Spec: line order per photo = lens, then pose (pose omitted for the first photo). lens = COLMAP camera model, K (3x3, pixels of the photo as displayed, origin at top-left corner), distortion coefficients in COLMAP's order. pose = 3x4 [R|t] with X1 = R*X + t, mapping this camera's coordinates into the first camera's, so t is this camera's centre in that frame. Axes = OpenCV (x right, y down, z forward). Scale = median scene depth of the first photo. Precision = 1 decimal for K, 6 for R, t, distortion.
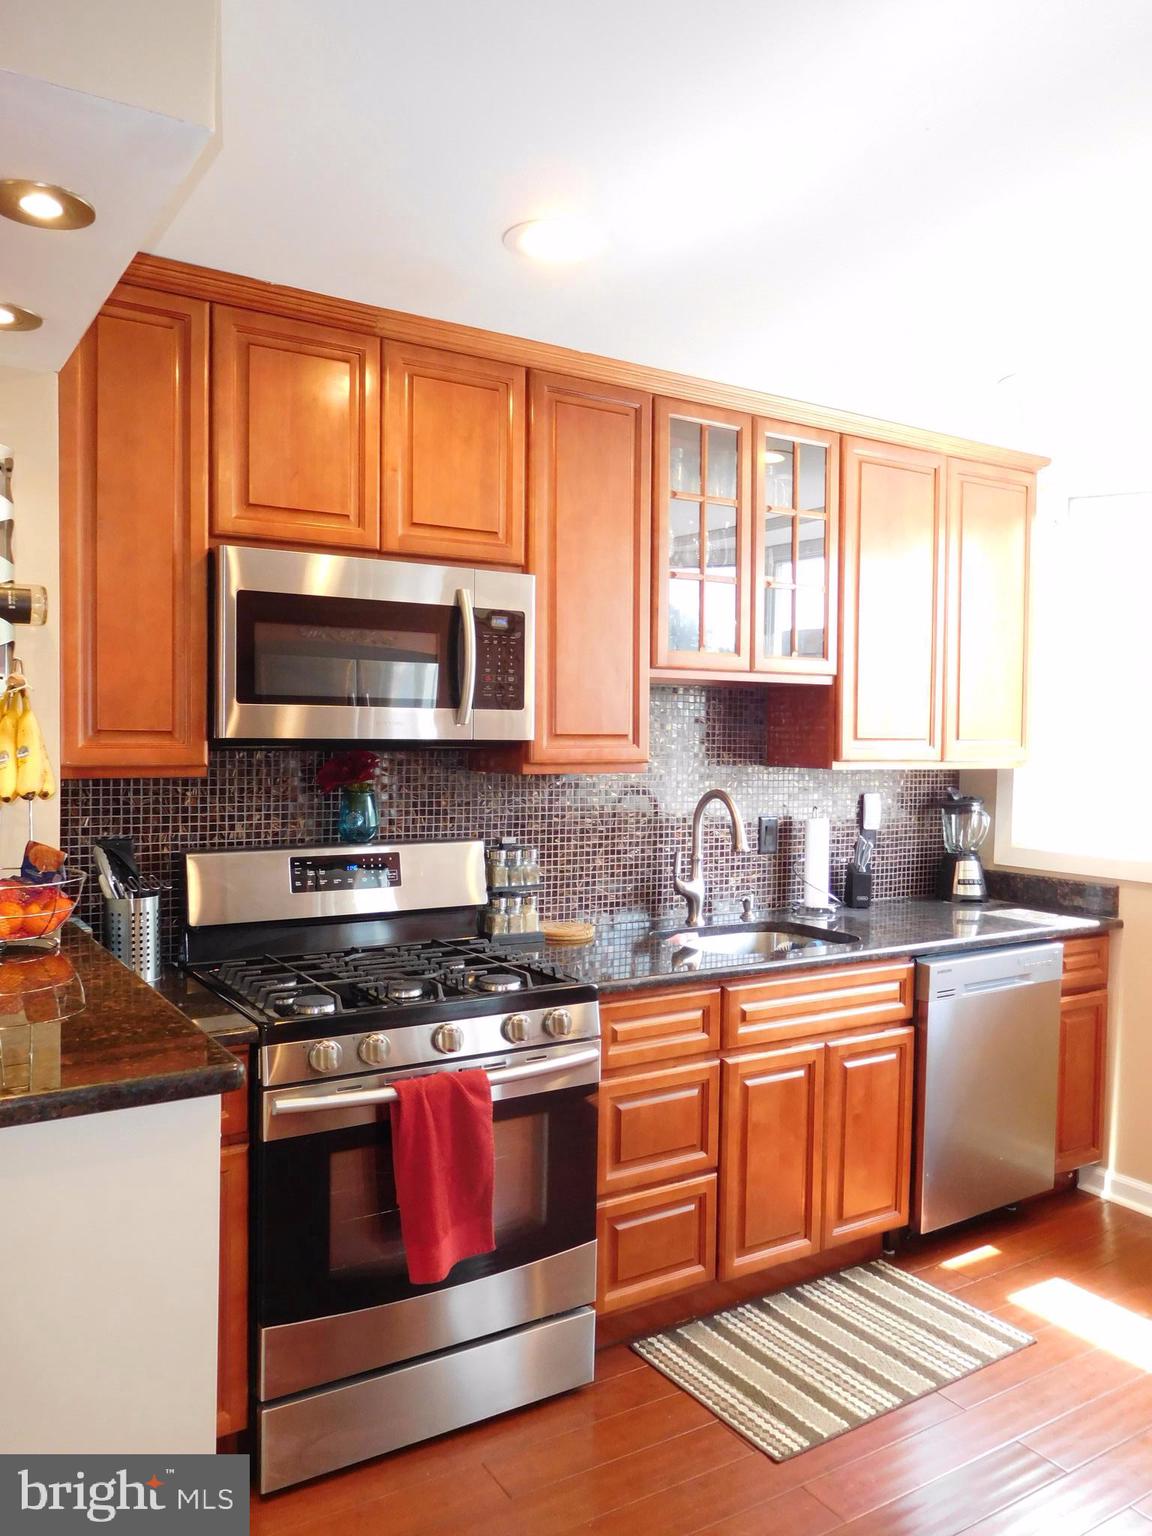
lens RADIAL K [[1152.8, 0, 581.5], [0, 1152.8, 791.9], [0, 0, 1]] dist [0.006096, -0.005070]
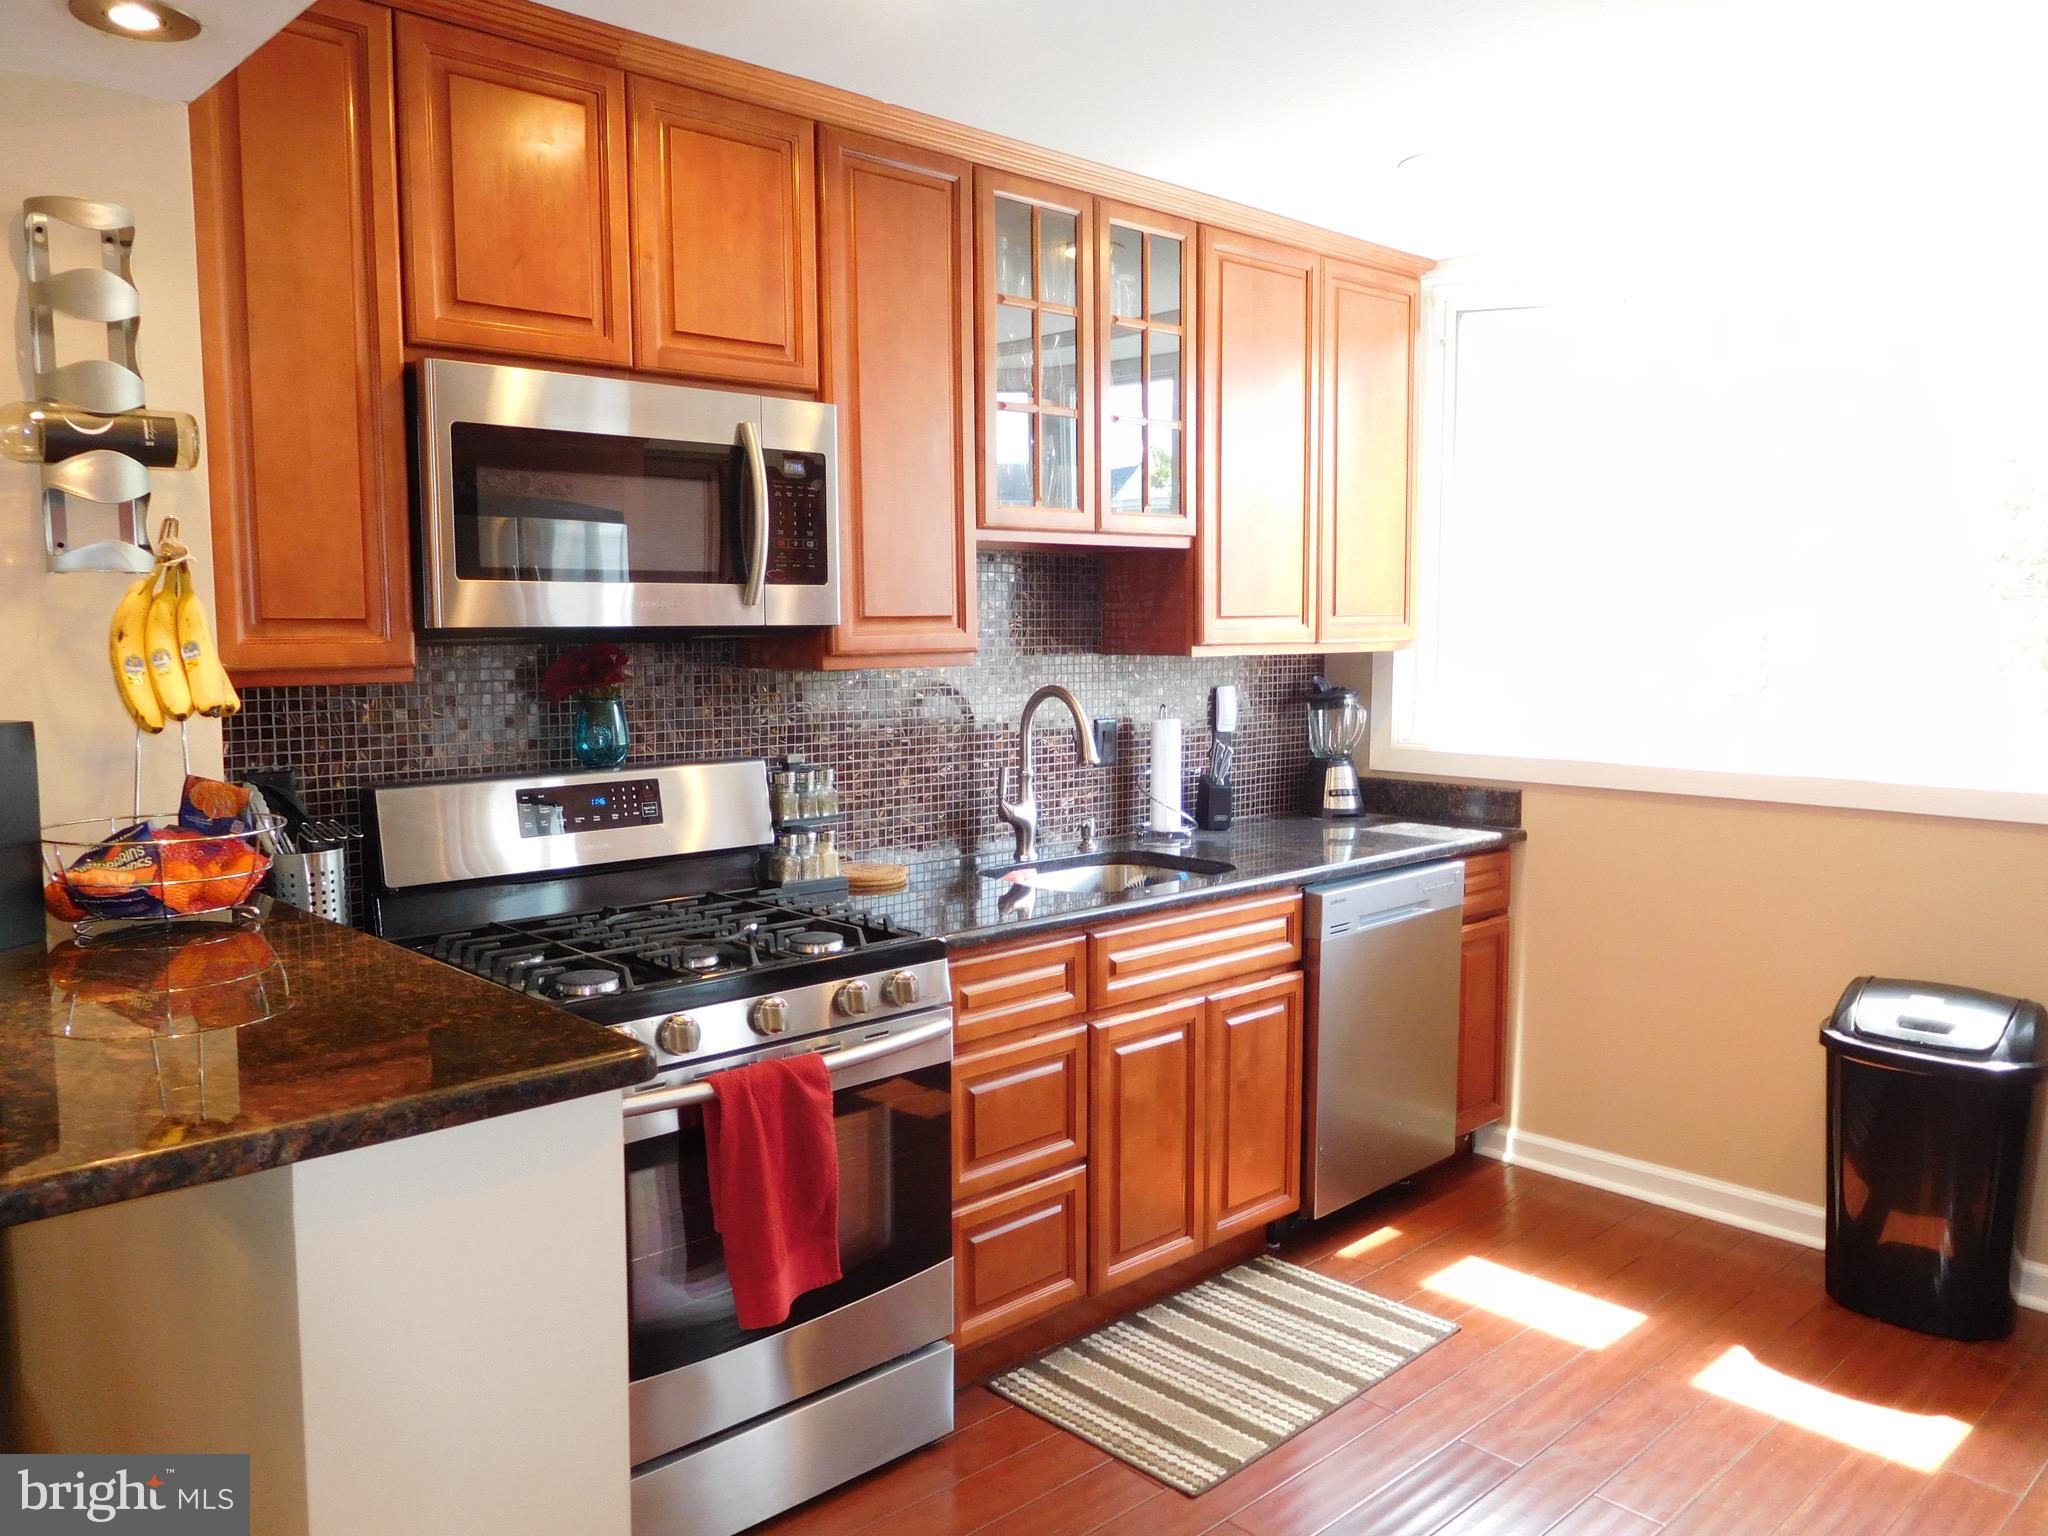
lens RADIAL K [[1537.1, 0, 1044.5], [0, 1537.1, 790.0], [0, 0, 1]] dist [0.006096, -0.005070]
pose [[0.981748, -0.036186, 0.186710, -0.097762], [0.024455, 0.997601, 0.064760, 0.001607], [-0.188605, -0.059012, 0.980278, -0.023622]]
